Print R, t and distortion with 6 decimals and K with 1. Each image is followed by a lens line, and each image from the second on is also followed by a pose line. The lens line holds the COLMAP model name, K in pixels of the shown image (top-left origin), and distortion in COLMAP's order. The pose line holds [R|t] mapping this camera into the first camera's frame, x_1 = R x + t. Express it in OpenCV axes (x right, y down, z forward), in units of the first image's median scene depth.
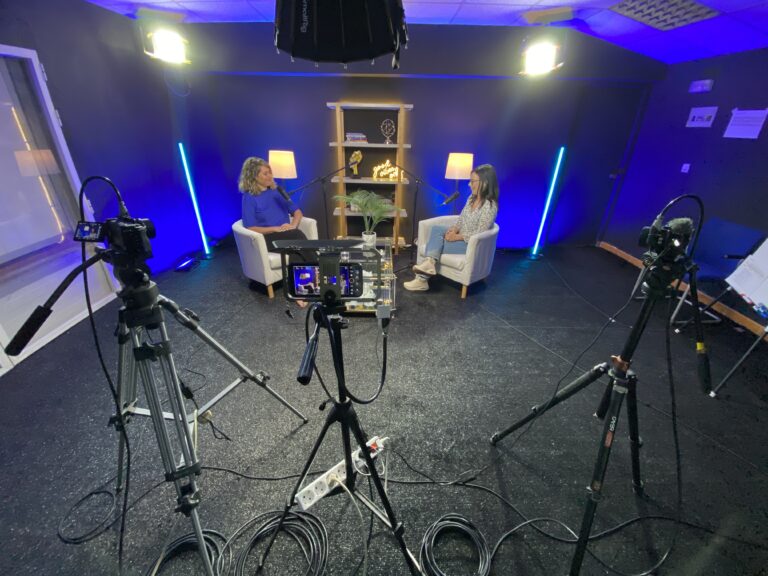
lens RADIAL K [[310.2, 0, 384.0], [0, 310.2, 288.0], [0, 0, 1]] dist [-0.000233, 0.000067]
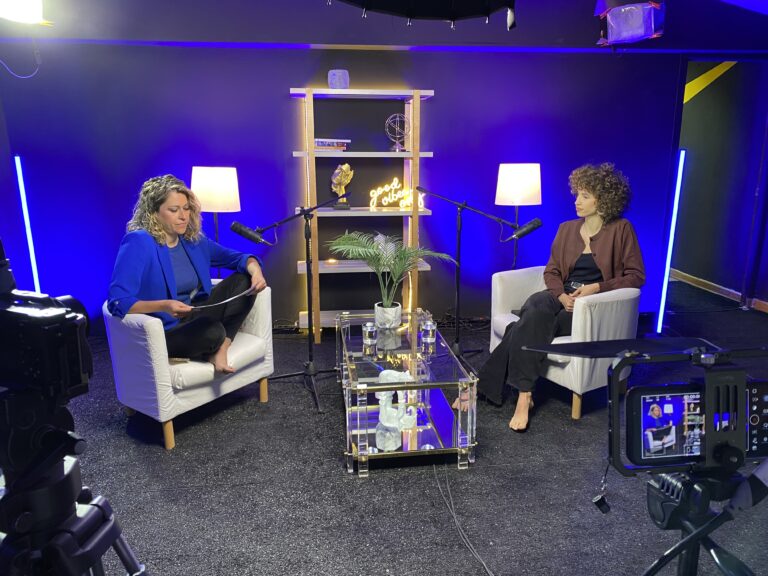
lens RADIAL K [[564.0, 0, 384.4], [0, 564.0, 251.5], [0, 0, 1]] dist [0.032605, -0.003718]
pose [[0.991360, -0.041507, 0.124426, -0.142739], [0.072299, 0.964411, -0.254329, -0.016519], [-0.109441, 0.261128, 0.959080, 0.037463]]
